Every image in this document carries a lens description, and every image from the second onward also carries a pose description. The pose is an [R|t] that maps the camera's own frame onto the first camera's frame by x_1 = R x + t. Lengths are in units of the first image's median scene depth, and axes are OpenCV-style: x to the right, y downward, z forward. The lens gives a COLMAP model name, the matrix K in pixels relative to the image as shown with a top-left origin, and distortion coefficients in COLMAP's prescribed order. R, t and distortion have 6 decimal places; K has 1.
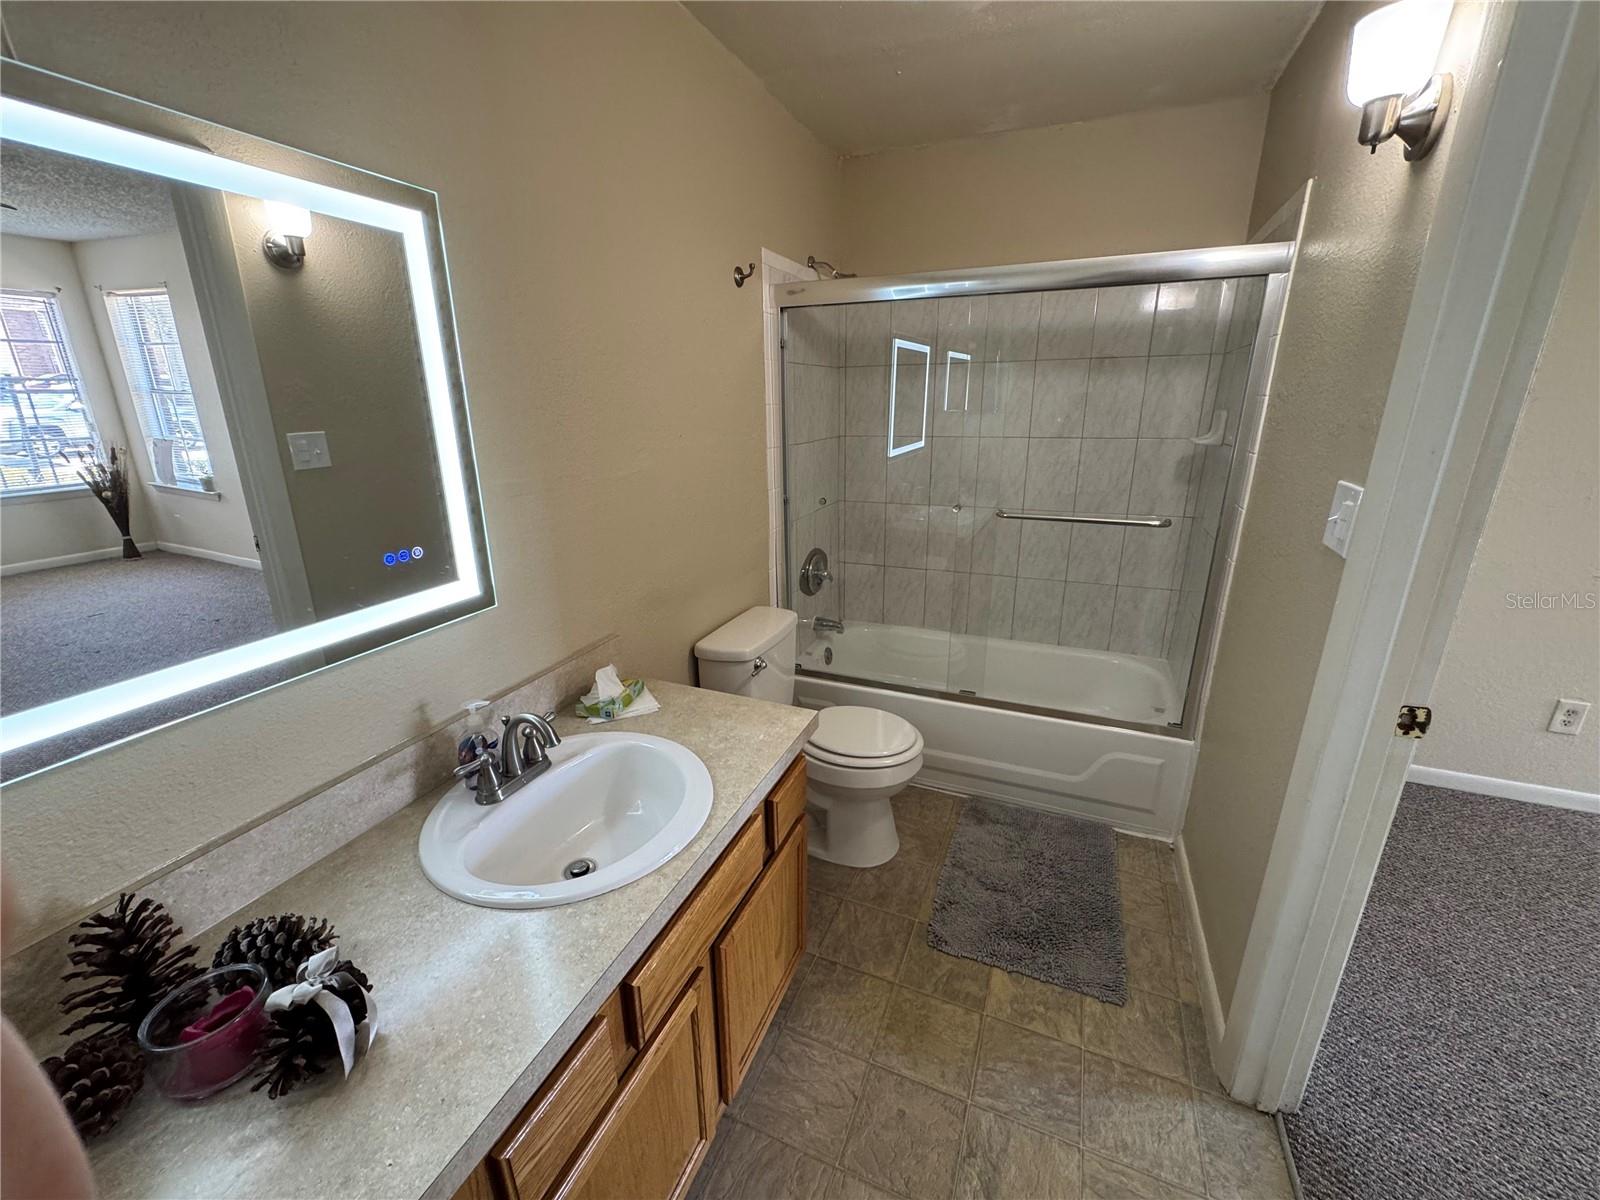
lens RADIAL K [[636.4, 0, 801.8], [0, 636.4, 601.2], [0, 0, 1]] dist [-0.000773, -0.000664]
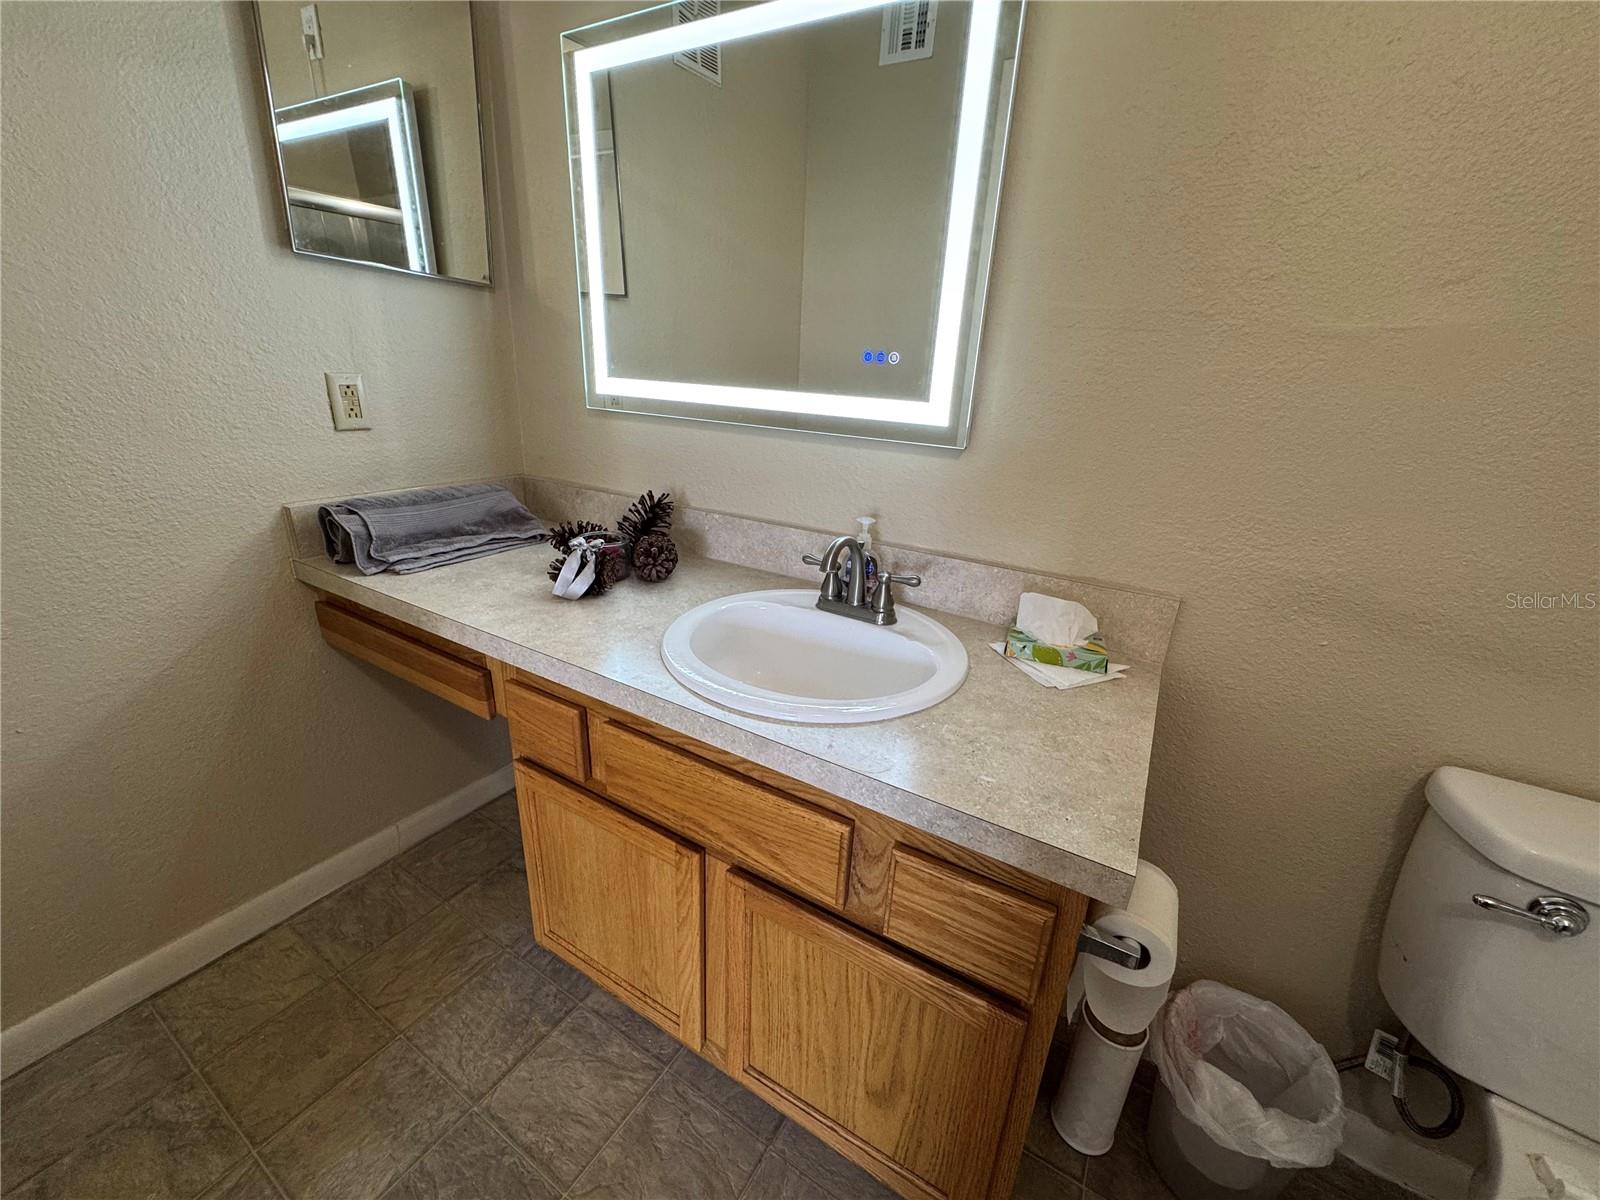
lens RADIAL K [[636.4, 0, 801.8], [0, 636.4, 601.2], [0, 0, 1]] dist [-0.000773, -0.000664]
pose [[-0.130922, 0.341414, -0.930750, 0.441525], [-0.355467, 0.860241, 0.365551, -0.054988], [0.925474, 0.378710, 0.008737, 0.892000]]
